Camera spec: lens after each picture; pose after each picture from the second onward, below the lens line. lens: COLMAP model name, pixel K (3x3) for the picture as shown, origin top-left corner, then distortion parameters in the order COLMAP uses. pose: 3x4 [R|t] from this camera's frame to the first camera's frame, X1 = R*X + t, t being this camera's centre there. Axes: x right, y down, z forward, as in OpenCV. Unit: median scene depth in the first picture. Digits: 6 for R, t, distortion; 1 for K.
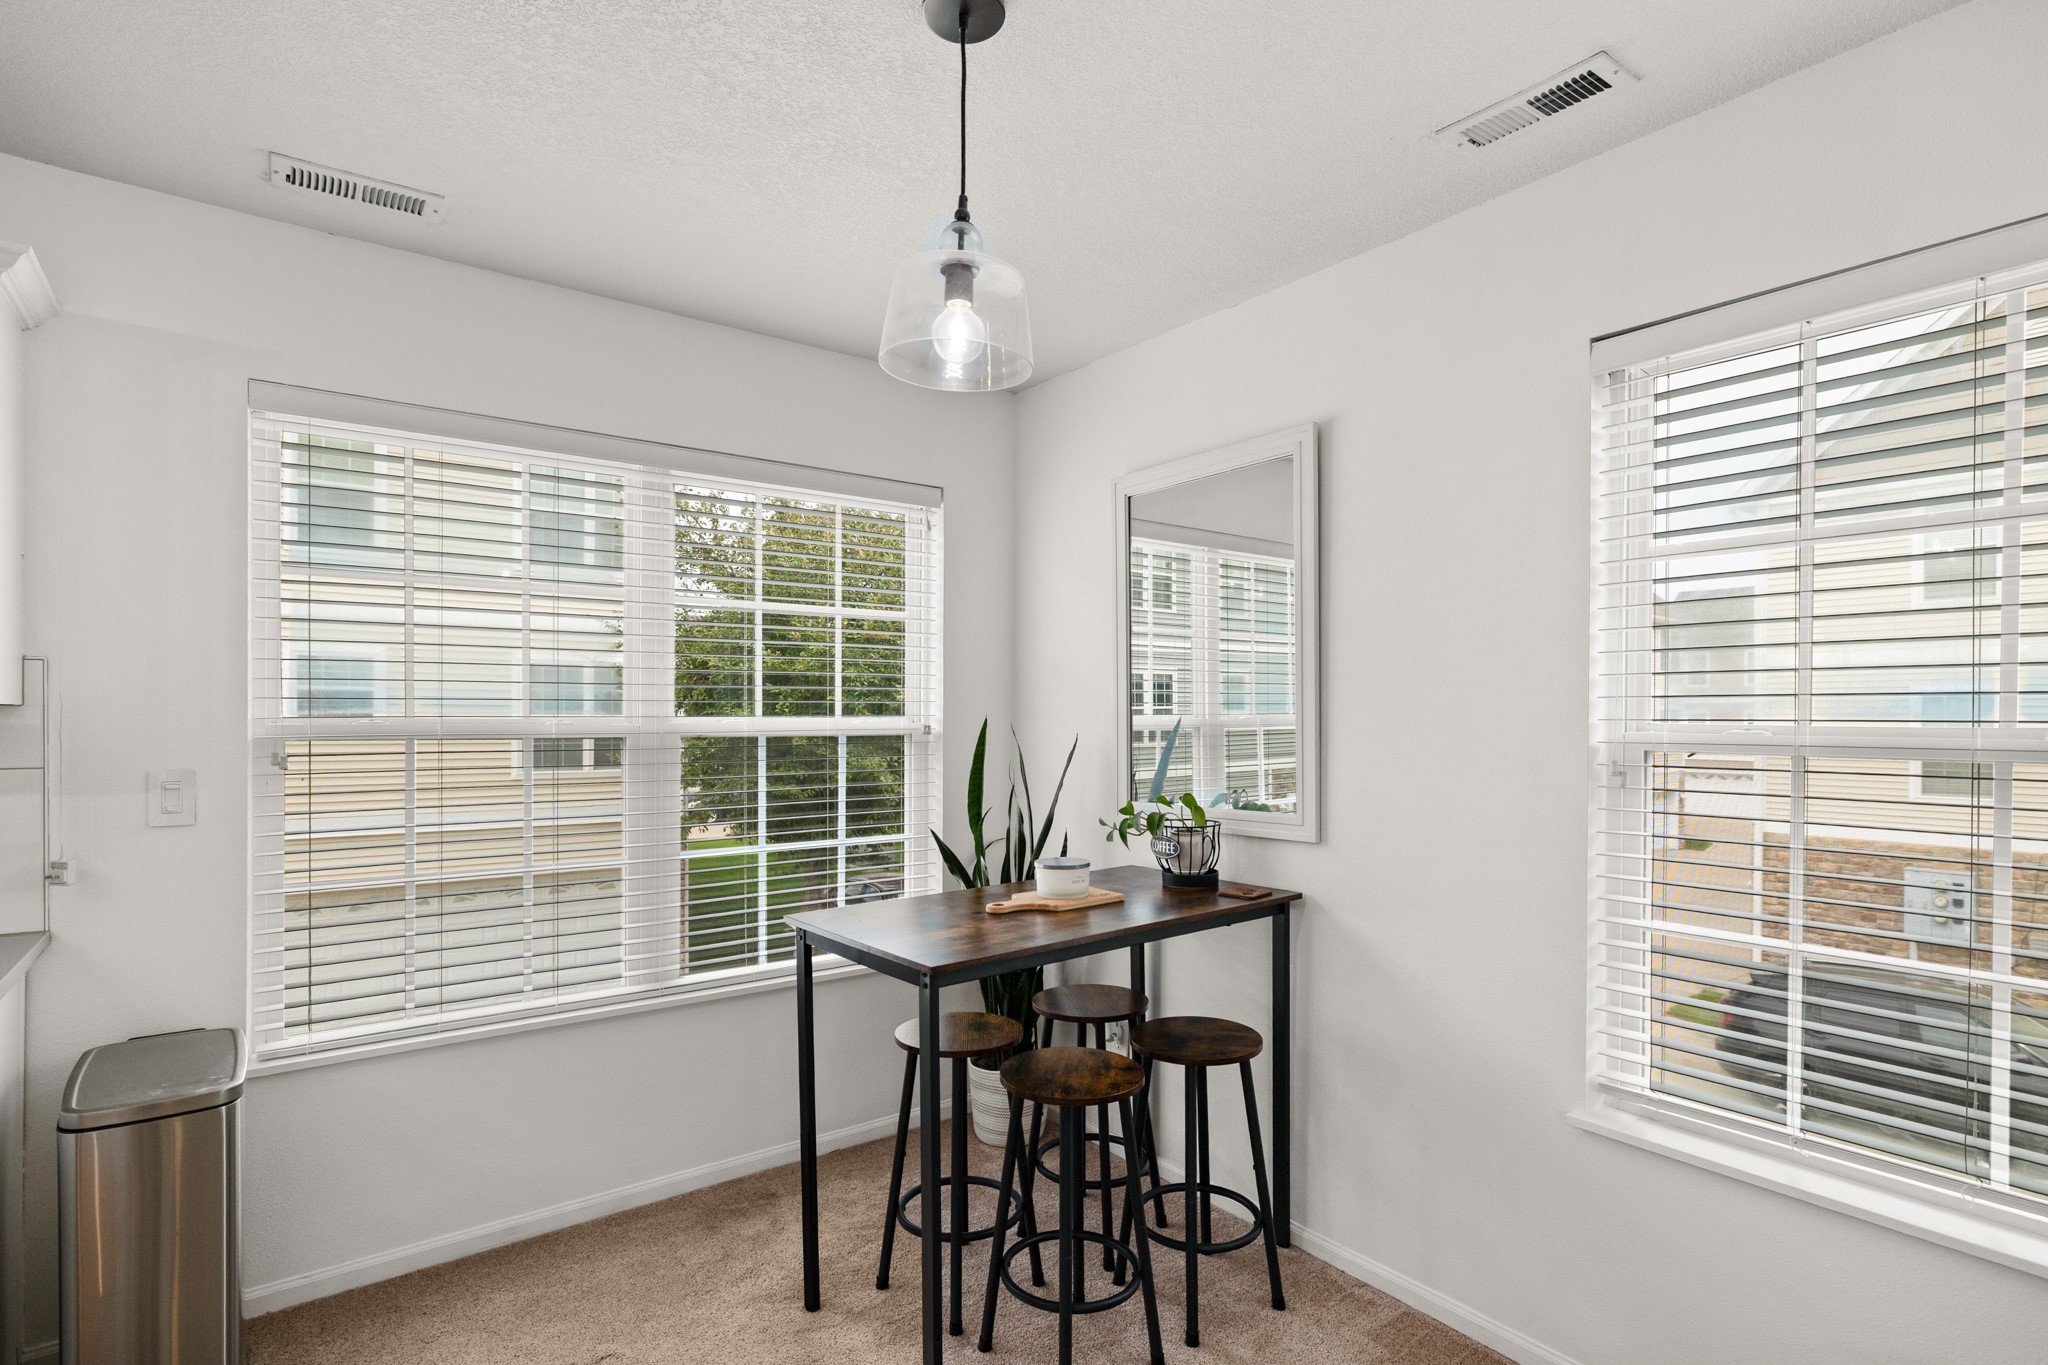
lens RADIAL K [[1005.2, 0, 1029.6], [0, 1005.2, 727.9], [0, 0, 1]] dist [-0.004014, 0.000477]
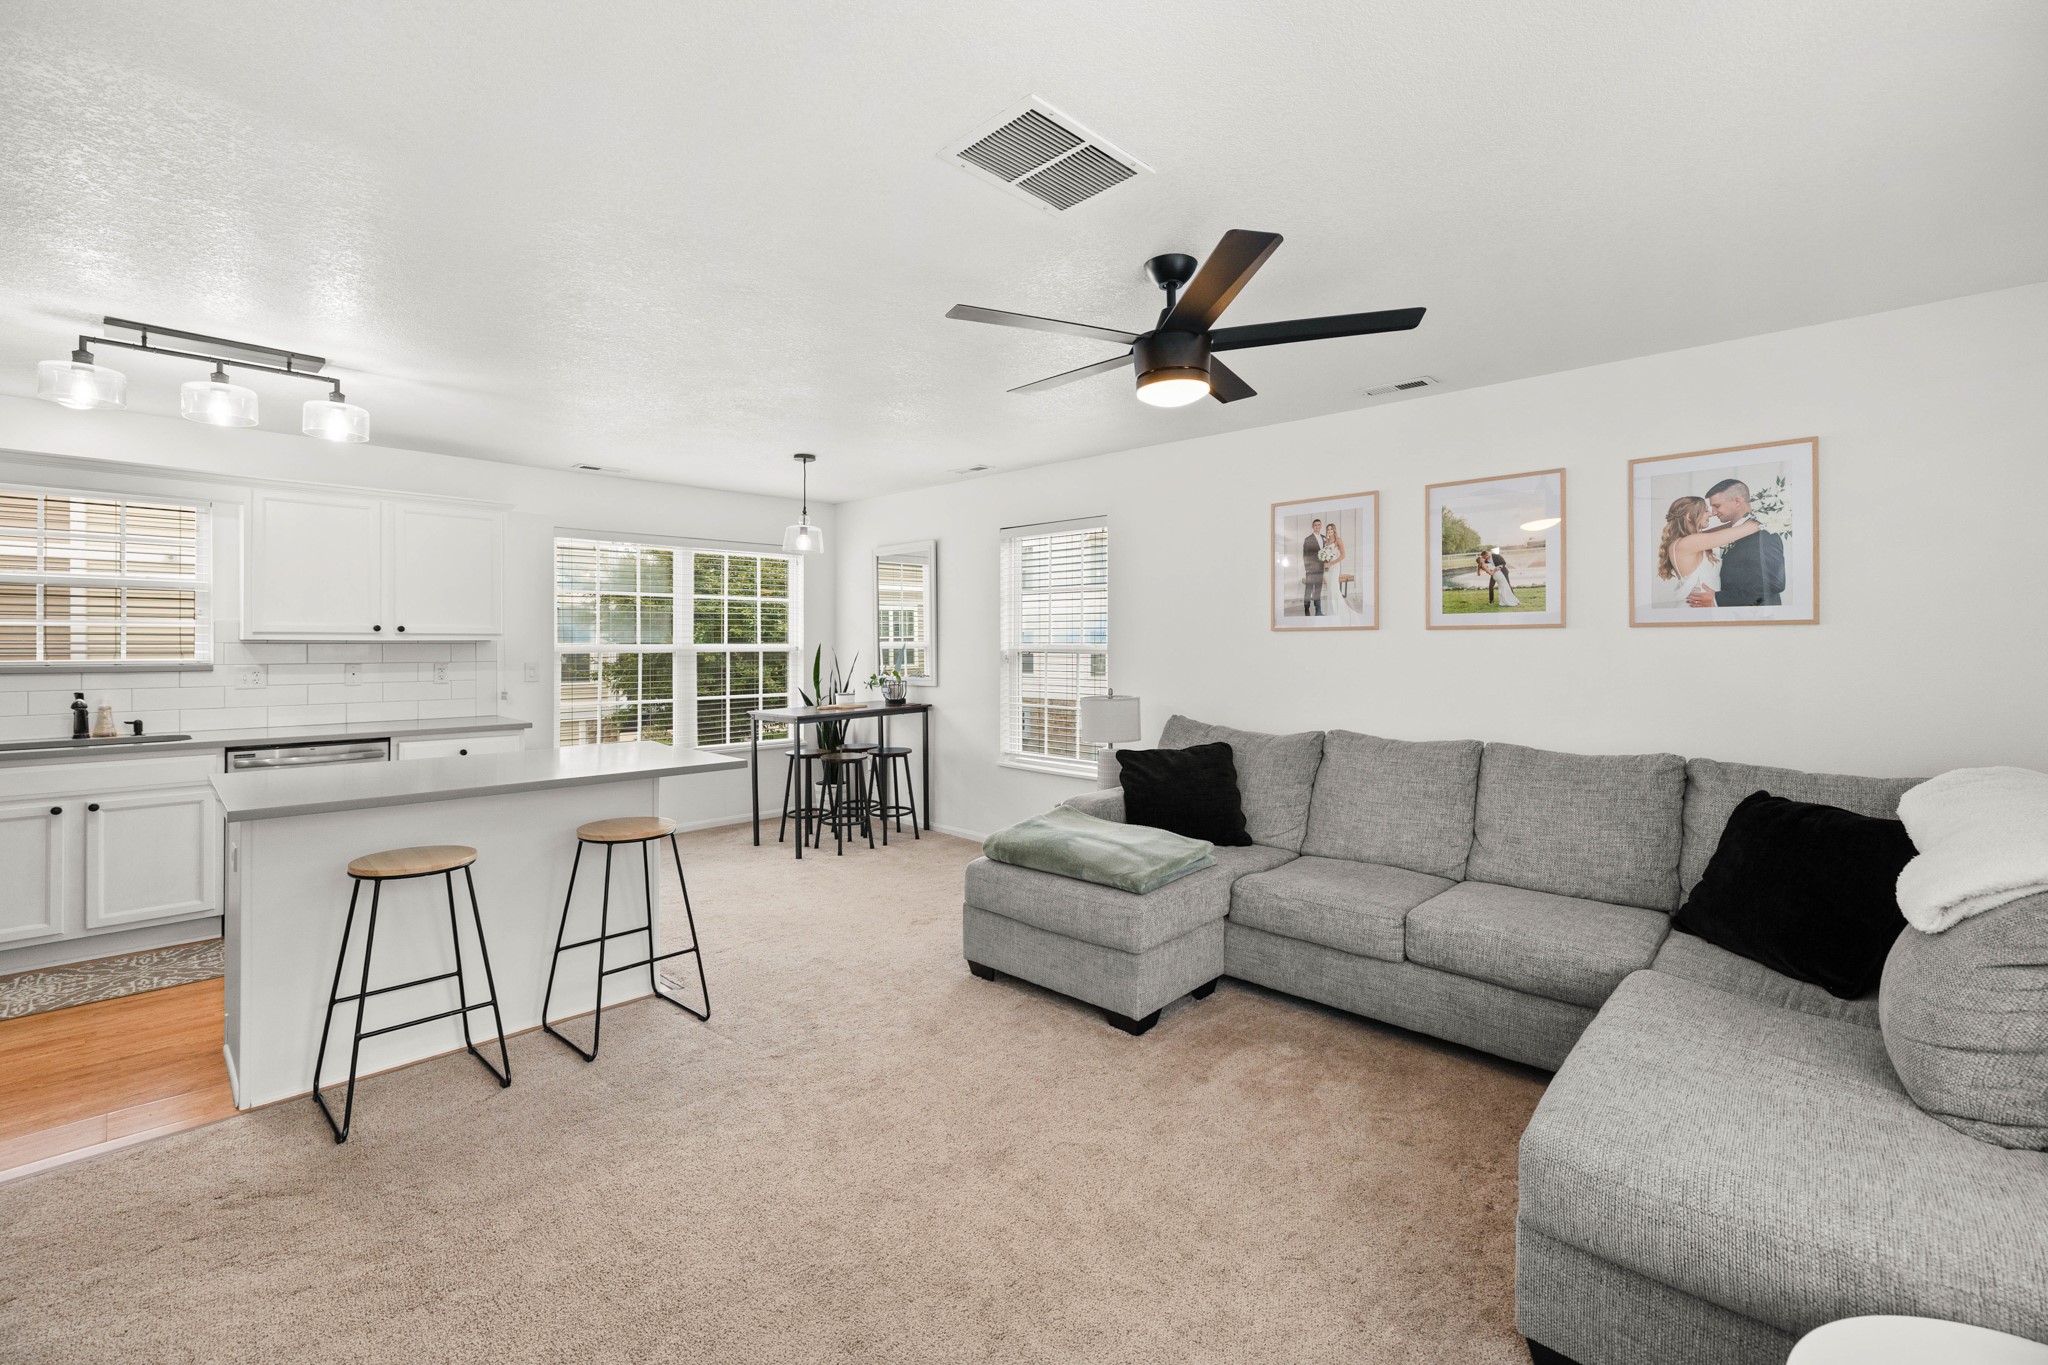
lens RADIAL K [[870.0, 0, 1034.3], [0, 870.0, 637.2], [0, 0, 1]] dist [-0.002177, -0.000129]
pose [[0.987183, -0.005621, 0.159495, 0.160518], [0.008763, 0.999781, -0.019001, 0.023949], [-0.159353, 0.020155, 0.987016, -1.453415]]
